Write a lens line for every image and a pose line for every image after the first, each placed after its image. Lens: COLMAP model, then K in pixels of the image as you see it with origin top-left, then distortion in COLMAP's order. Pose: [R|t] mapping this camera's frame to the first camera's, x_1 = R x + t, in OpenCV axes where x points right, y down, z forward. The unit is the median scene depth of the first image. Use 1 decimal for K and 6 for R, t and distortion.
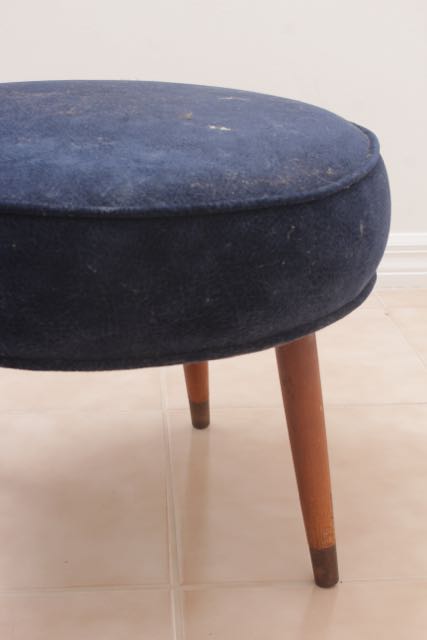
lens RADIAL K [[1200.3, 0, 213.5], [0, 1200.3, 320.0], [0, 0, 1]] dist [-0.020738, 0.032806]
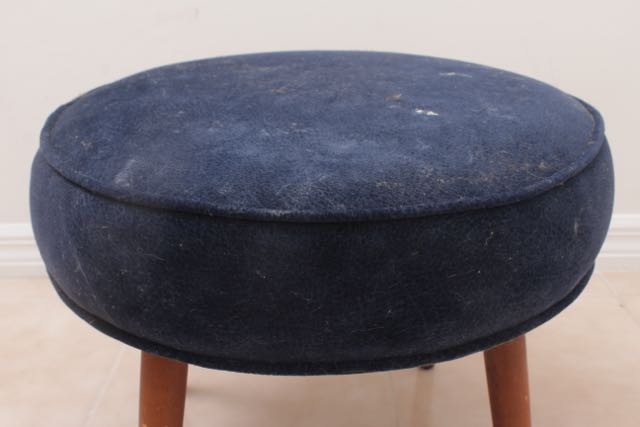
lens RADIAL K [[800.2, 0, 320.0], [0, 800.2, 213.5], [0, 0, 1]] dist [-0.071491, 0.021189]
pose [[0.972783, 0.052088, -0.225787, 0.073927], [-0.043290, 0.998104, 0.043744, -0.110727], [0.227637, -0.032779, 0.973194, 0.389270]]
